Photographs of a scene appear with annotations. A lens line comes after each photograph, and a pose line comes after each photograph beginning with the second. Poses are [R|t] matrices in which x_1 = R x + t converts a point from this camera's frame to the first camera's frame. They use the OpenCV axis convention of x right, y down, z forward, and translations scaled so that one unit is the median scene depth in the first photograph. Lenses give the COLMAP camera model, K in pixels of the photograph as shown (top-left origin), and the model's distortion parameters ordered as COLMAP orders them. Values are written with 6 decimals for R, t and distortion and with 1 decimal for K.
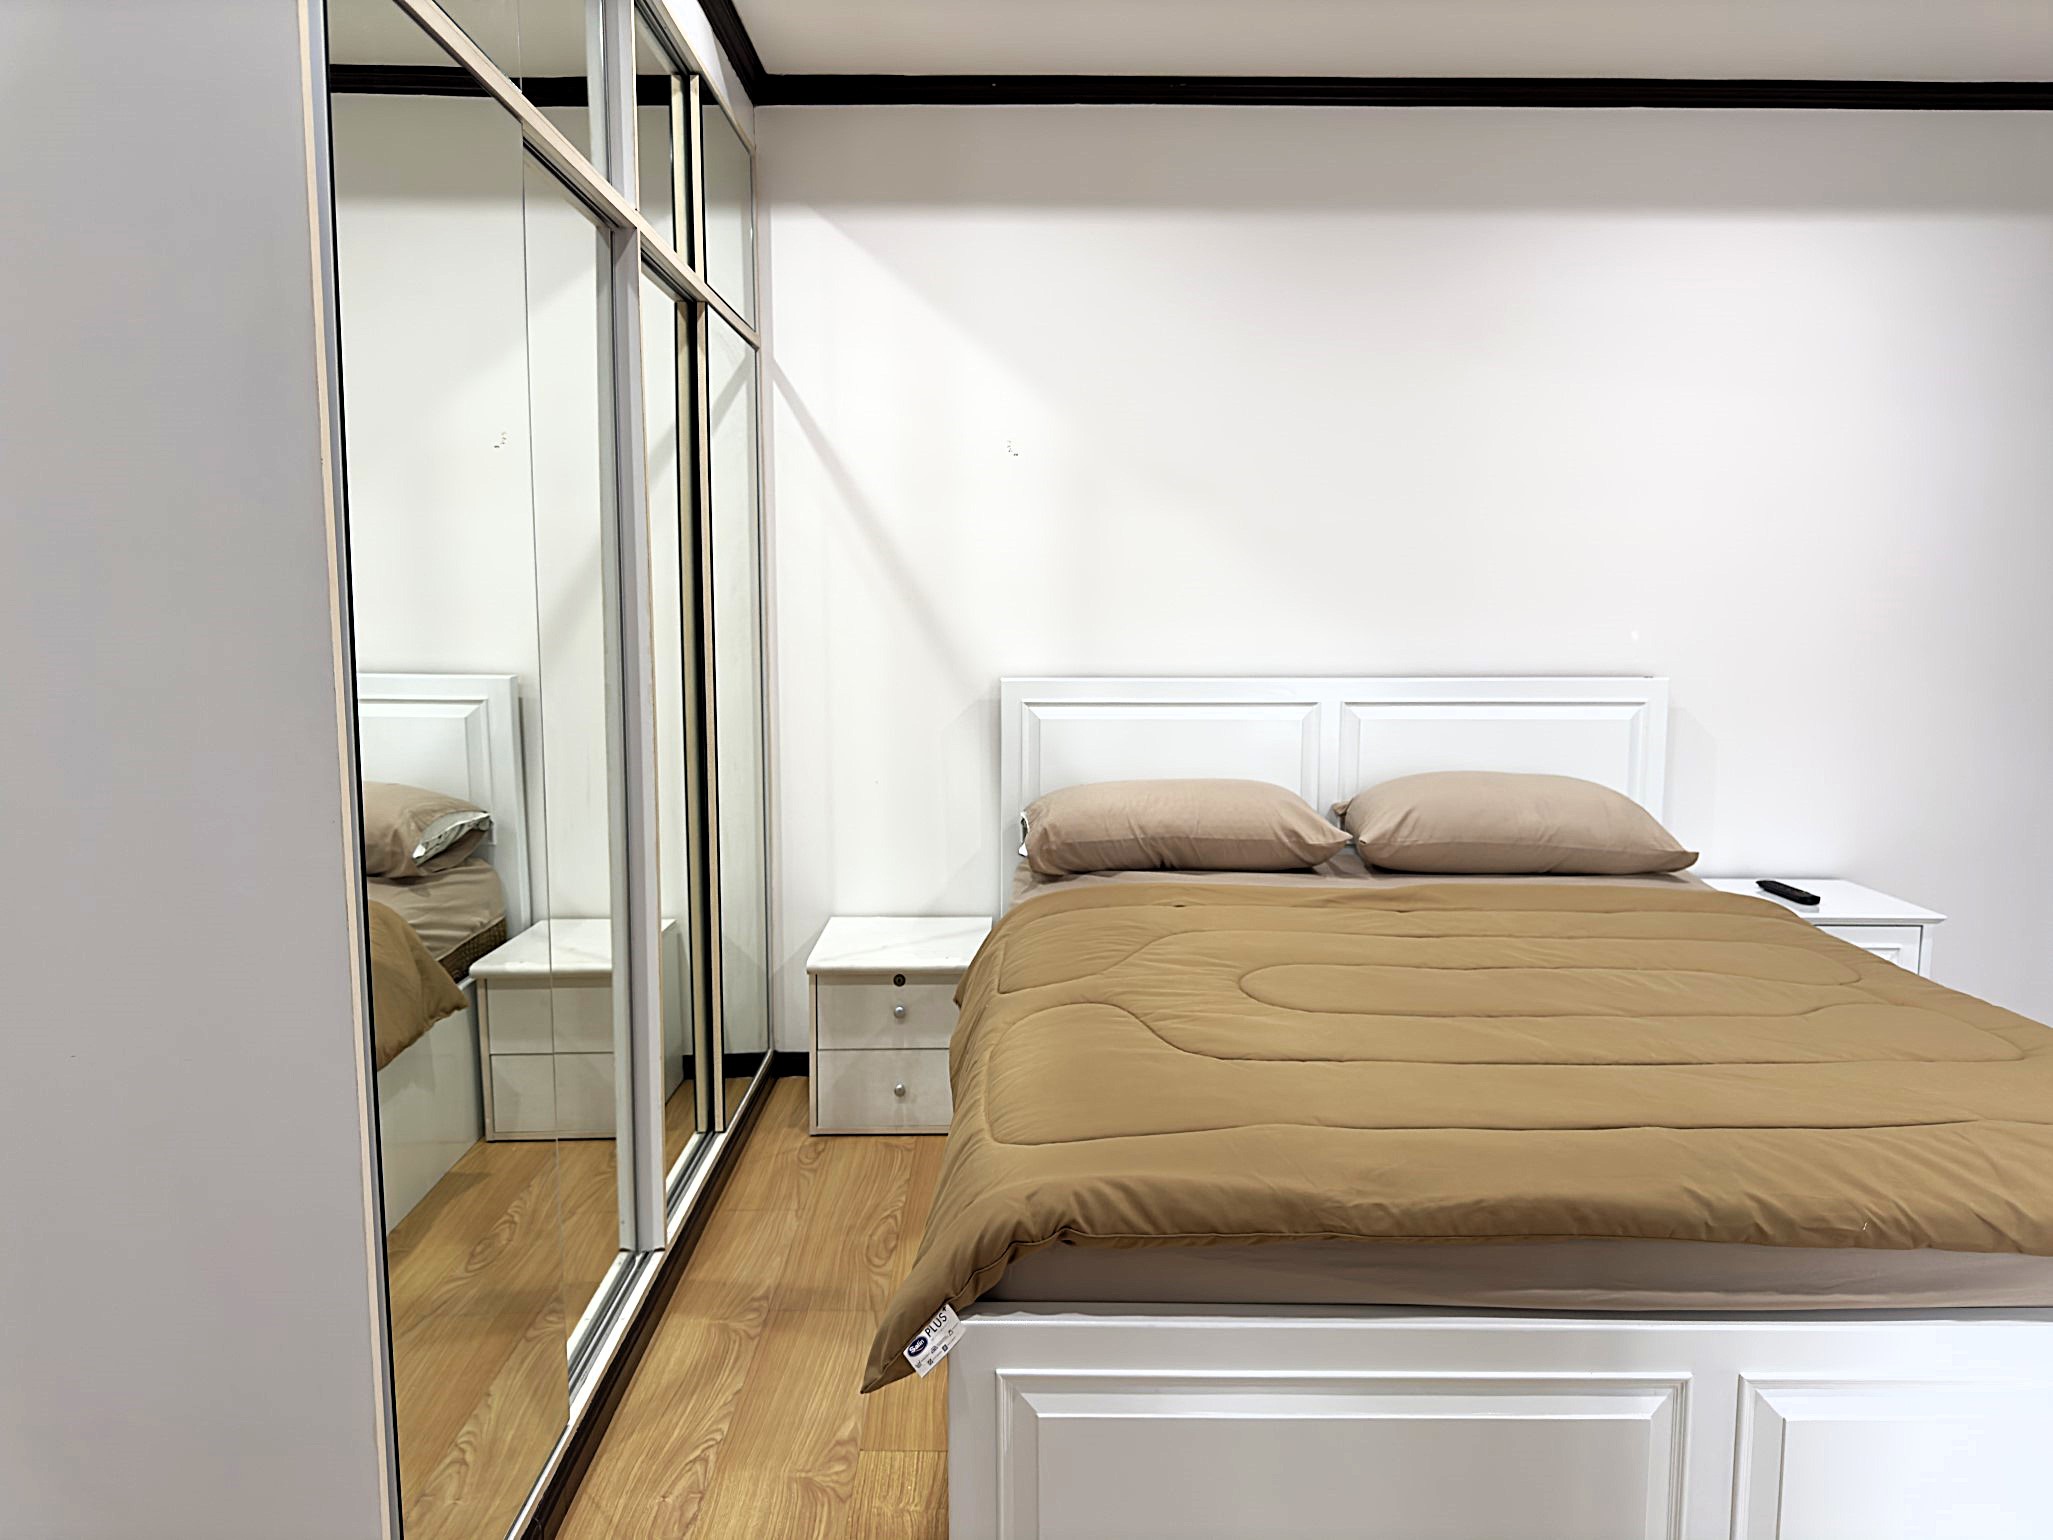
lens RADIAL K [[1477.2, 0, 1014.0], [0, 1477.2, 774.4], [0, 0, 1]] dist [0.027643, -0.031316]
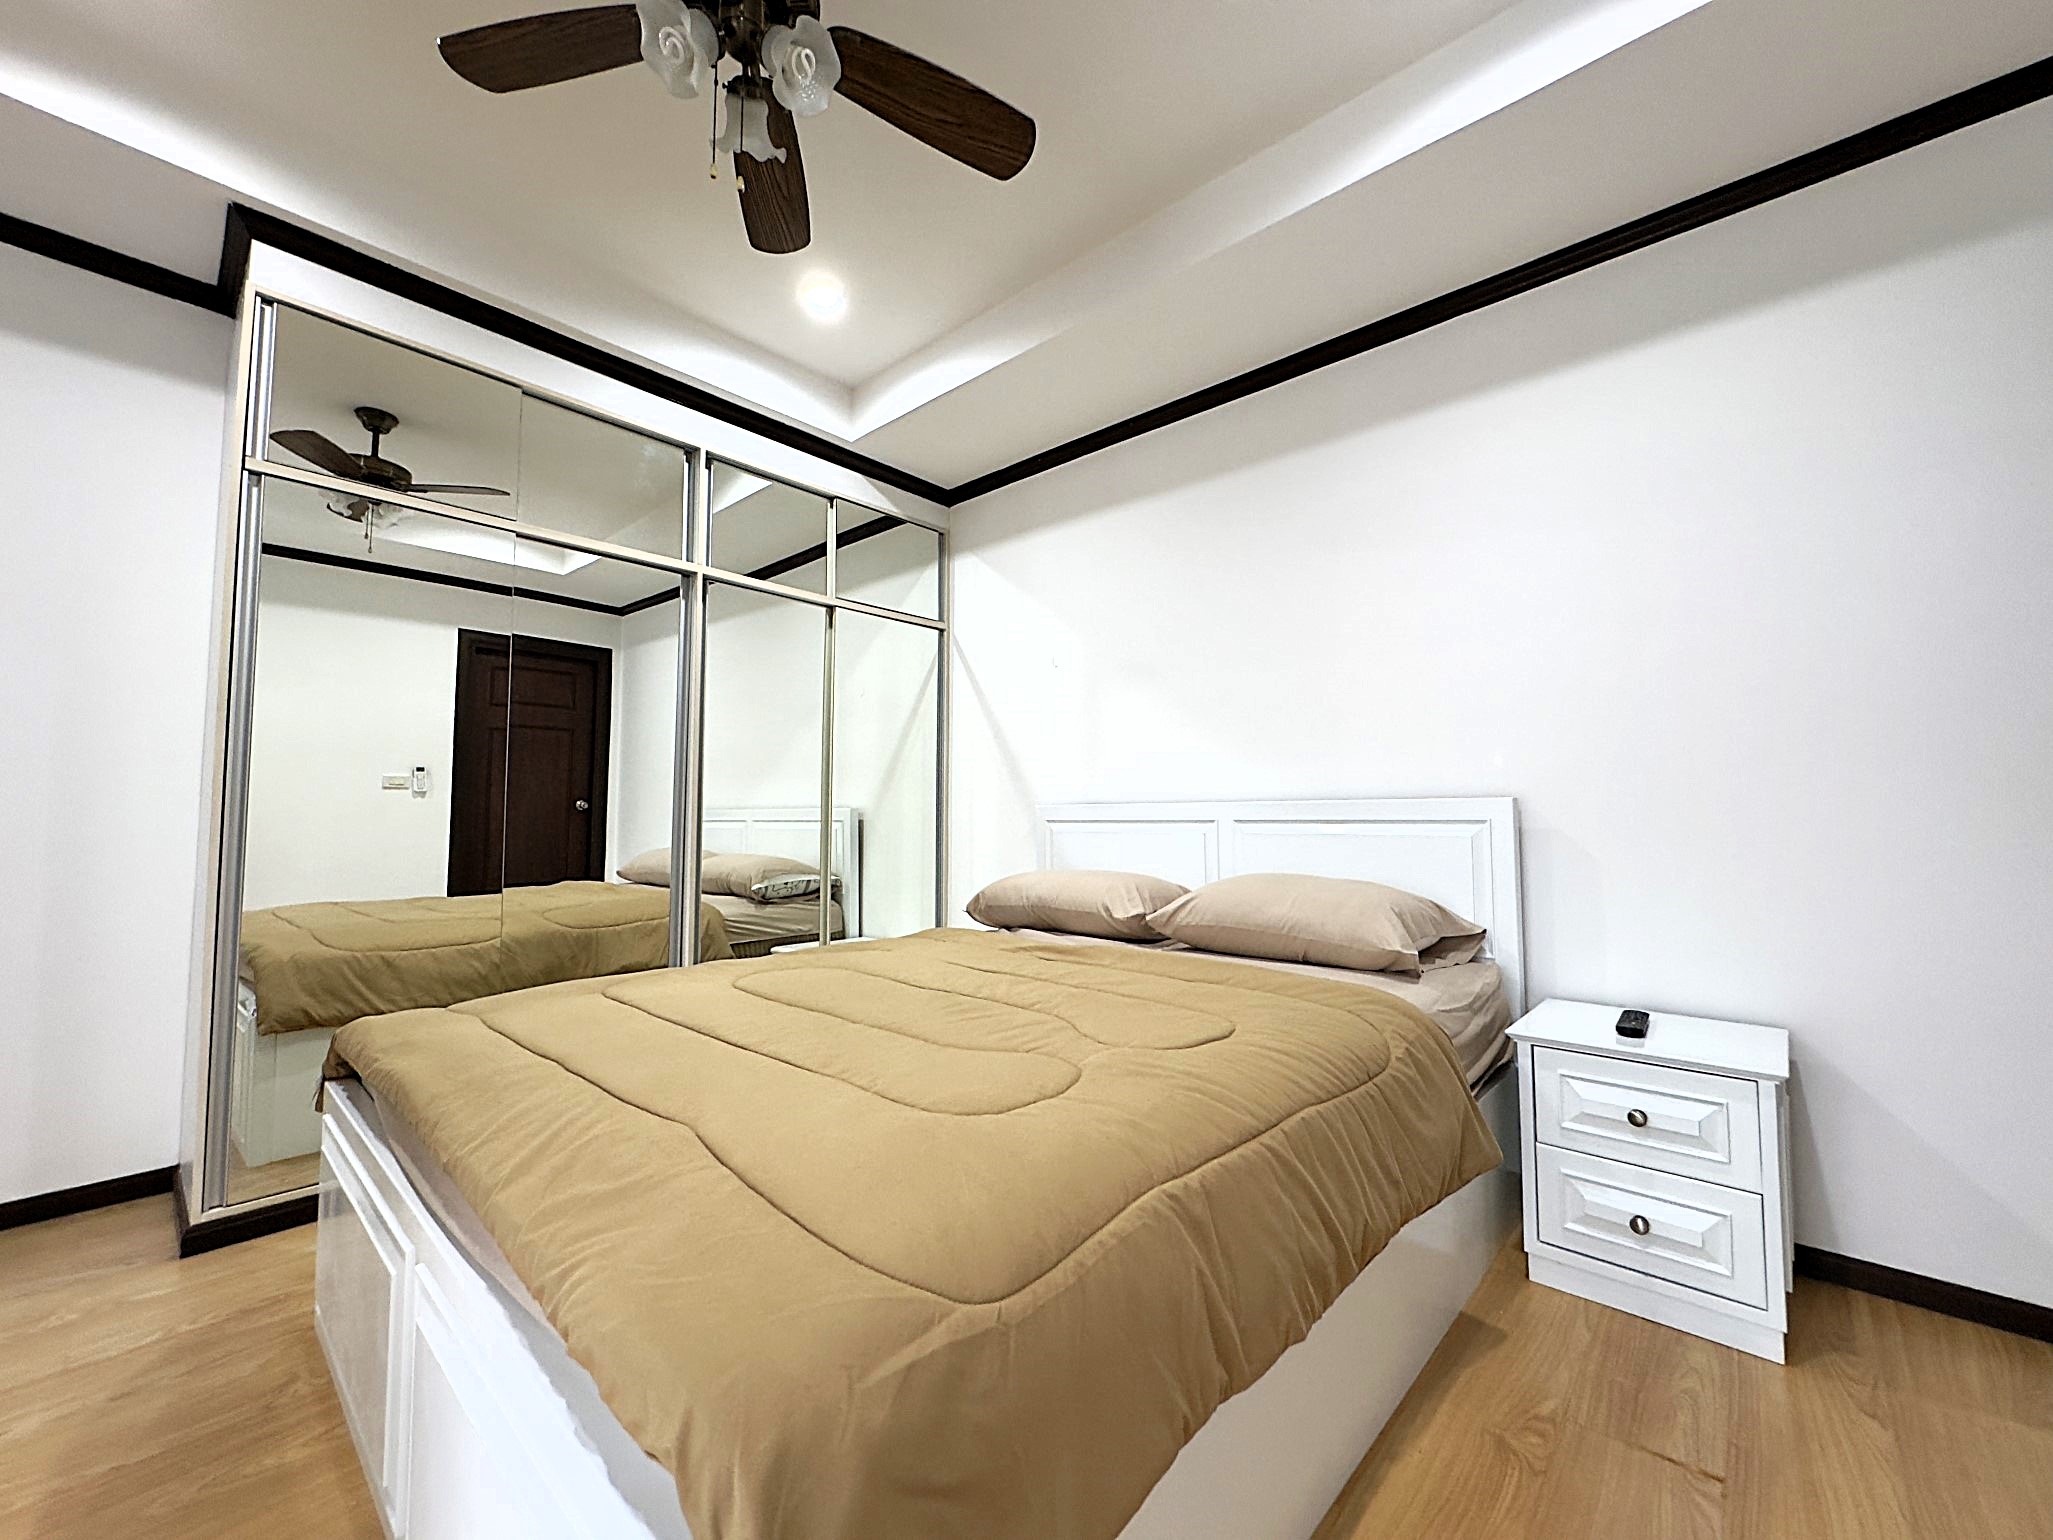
lens RADIAL K [[810.2, 0, 990.0], [0, 810.2, 769.1], [0, 0, 1]] dist [-0.001006, -0.000072]
pose [[0.738317, -0.042925, -0.673086, 0.607669], [-0.075629, 0.986409, -0.145865, 0.029873], [0.670200, 0.158600, 0.725036, 0.369026]]
